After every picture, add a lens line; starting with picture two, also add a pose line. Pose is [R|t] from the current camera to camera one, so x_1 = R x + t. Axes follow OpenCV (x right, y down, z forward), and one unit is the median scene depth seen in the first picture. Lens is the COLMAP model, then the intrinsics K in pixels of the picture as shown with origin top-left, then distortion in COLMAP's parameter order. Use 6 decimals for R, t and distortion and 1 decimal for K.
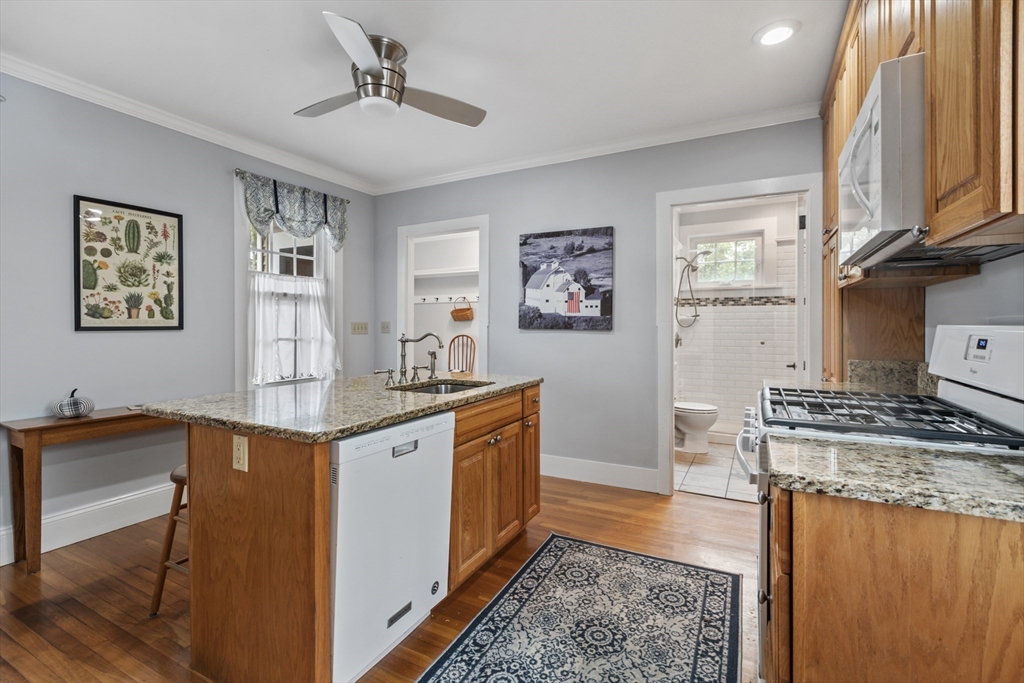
lens RADIAL K [[459.5, 0, 506.5], [0, 459.5, 335.4], [0, 0, 1]] dist [-0.000916, 0.000909]
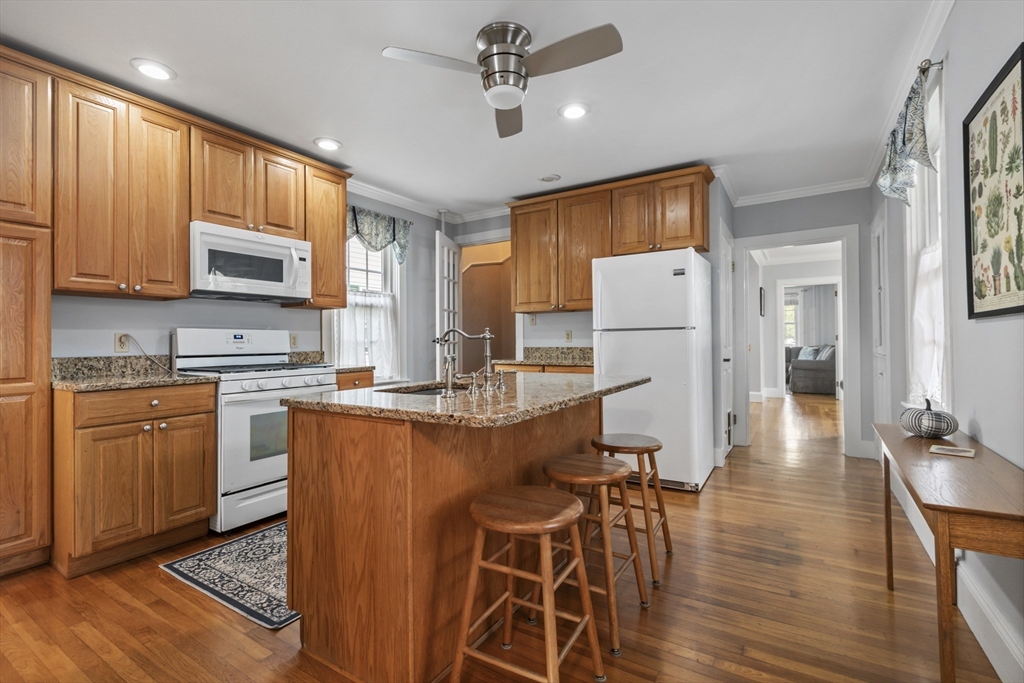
lens RADIAL K [[459.5, 0, 515.7], [0, 459.5, 330.2], [0, 0, 1]] dist [-0.000916, 0.000909]
pose [[-0.997931, 0.009077, 0.063651, -0.274555], [0.009099, 0.999959, 0.000060, -0.000249], [-0.063647, 0.000639, -0.997972, 1.523661]]
